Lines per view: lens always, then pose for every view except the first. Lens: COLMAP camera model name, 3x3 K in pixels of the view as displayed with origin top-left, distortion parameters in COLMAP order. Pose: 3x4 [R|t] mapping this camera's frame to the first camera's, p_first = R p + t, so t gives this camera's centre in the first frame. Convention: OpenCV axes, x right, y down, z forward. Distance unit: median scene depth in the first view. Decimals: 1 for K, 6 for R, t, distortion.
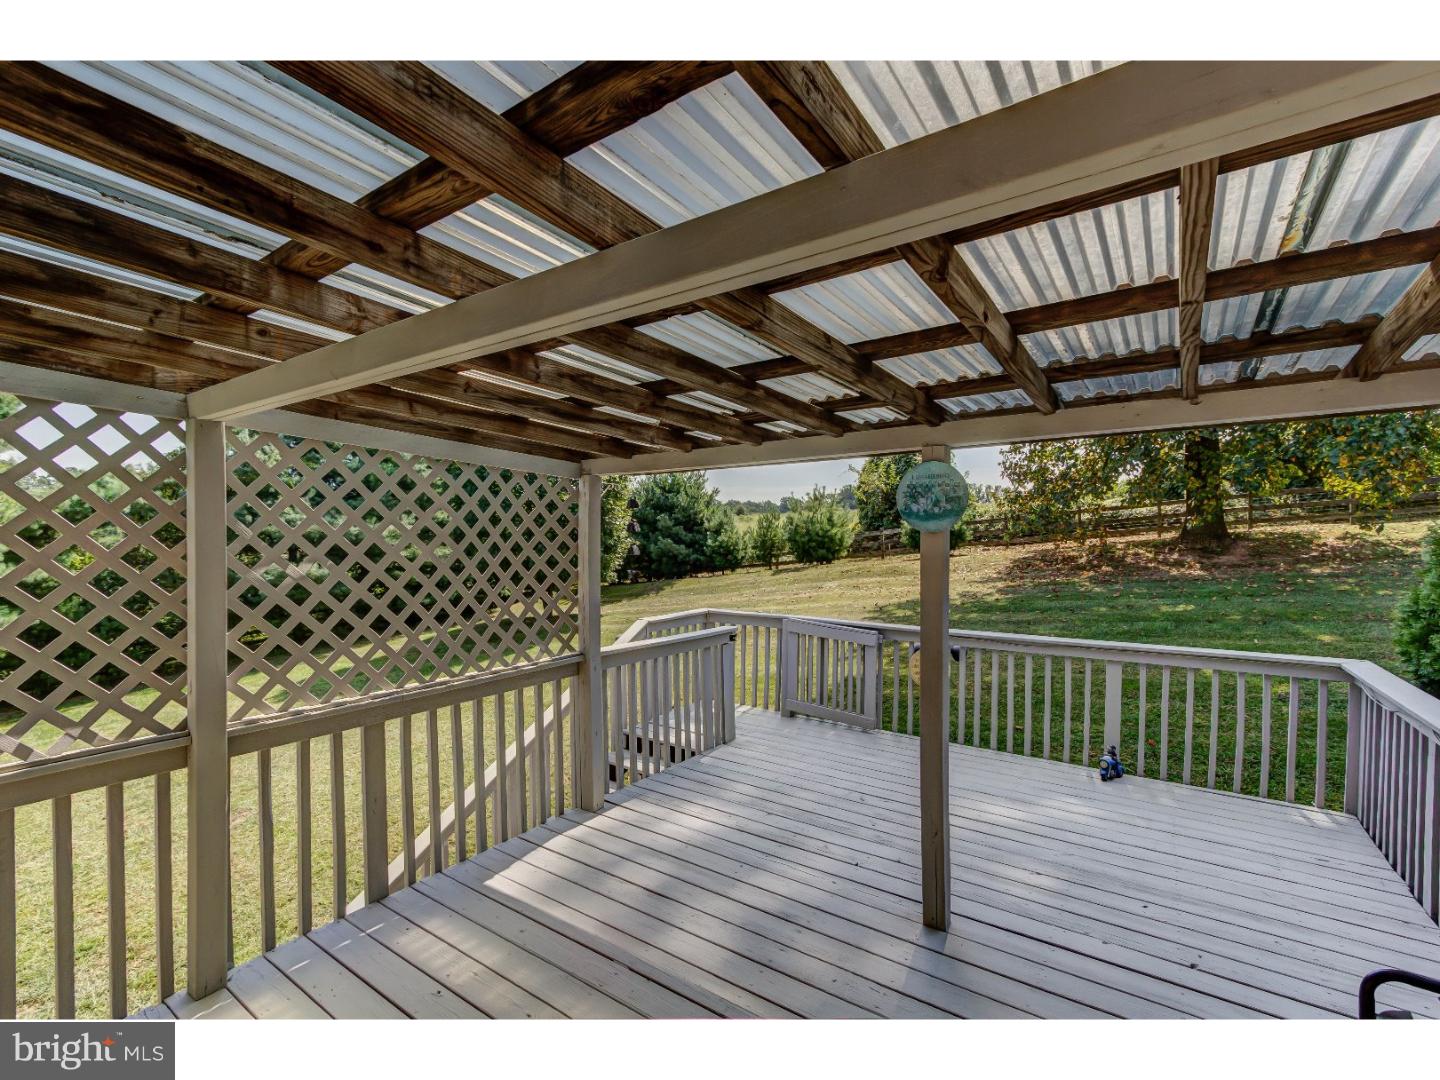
lens RADIAL K [[655.4, 0, 719.8], [0, 655.4, 545.4], [0, 0, 1]] dist [0.001446, 0.002074]
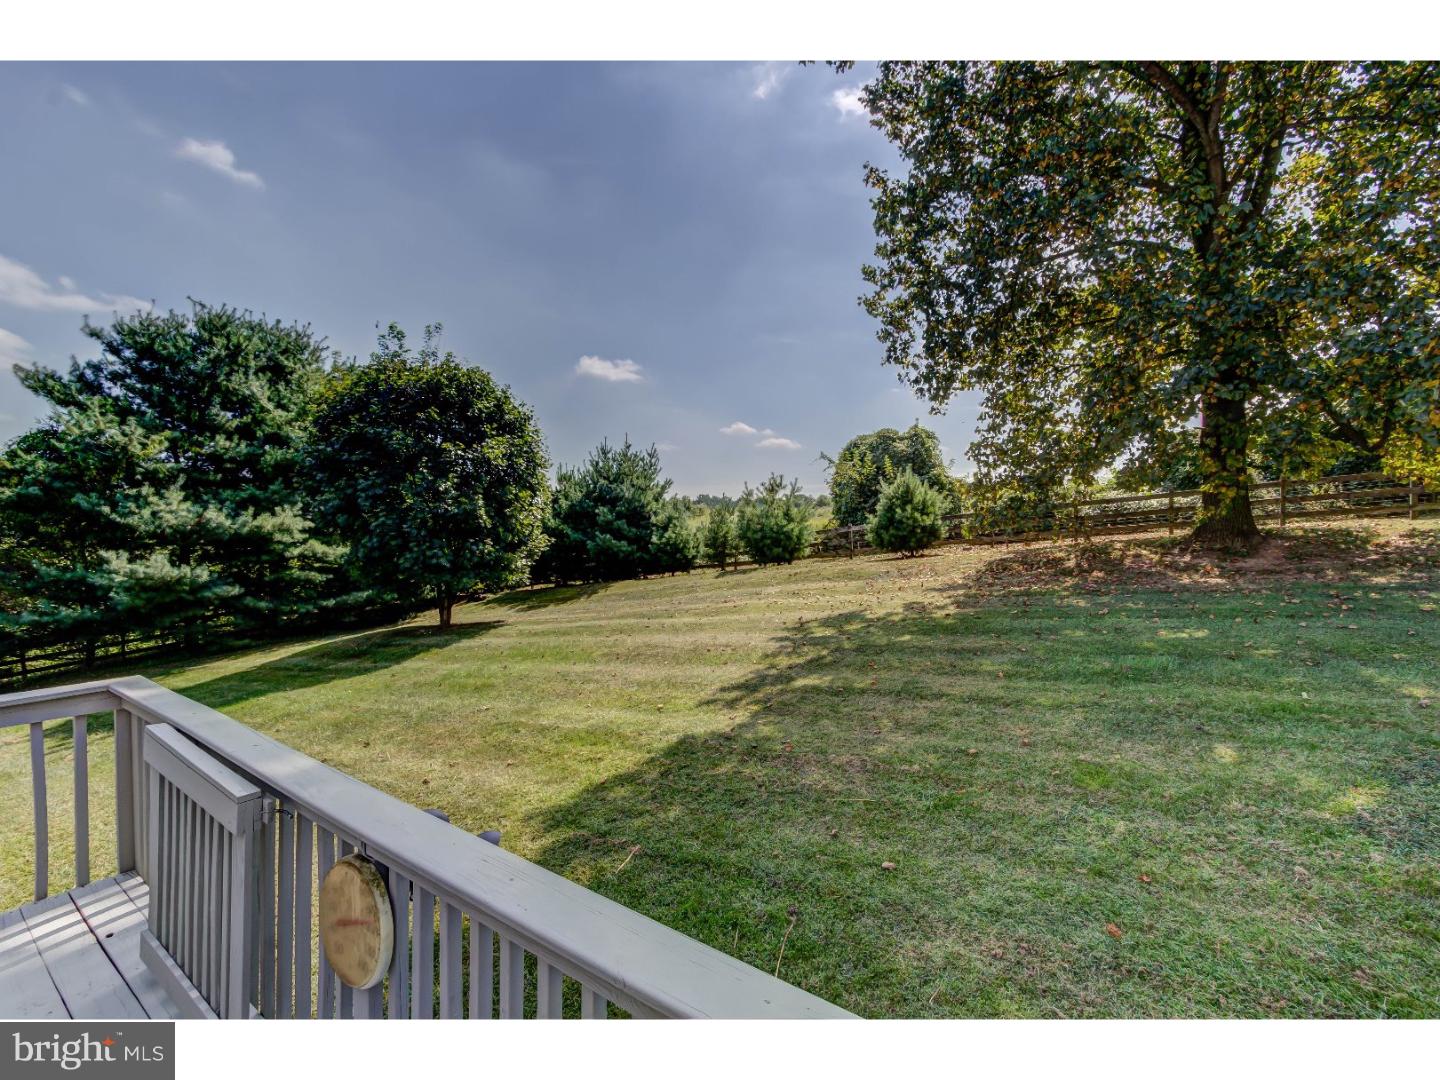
lens RADIAL K [[655.4, 0, 718.1], [0, 655.4, 539.4], [0, 0, 1]] dist [0.001446, 0.002074]
pose [[0.999696, 0.003118, -0.024455, 0.121584], [-0.003245, 0.999981, -0.005157, -0.000461], [0.024438, 0.005234, 0.999688, 0.161178]]
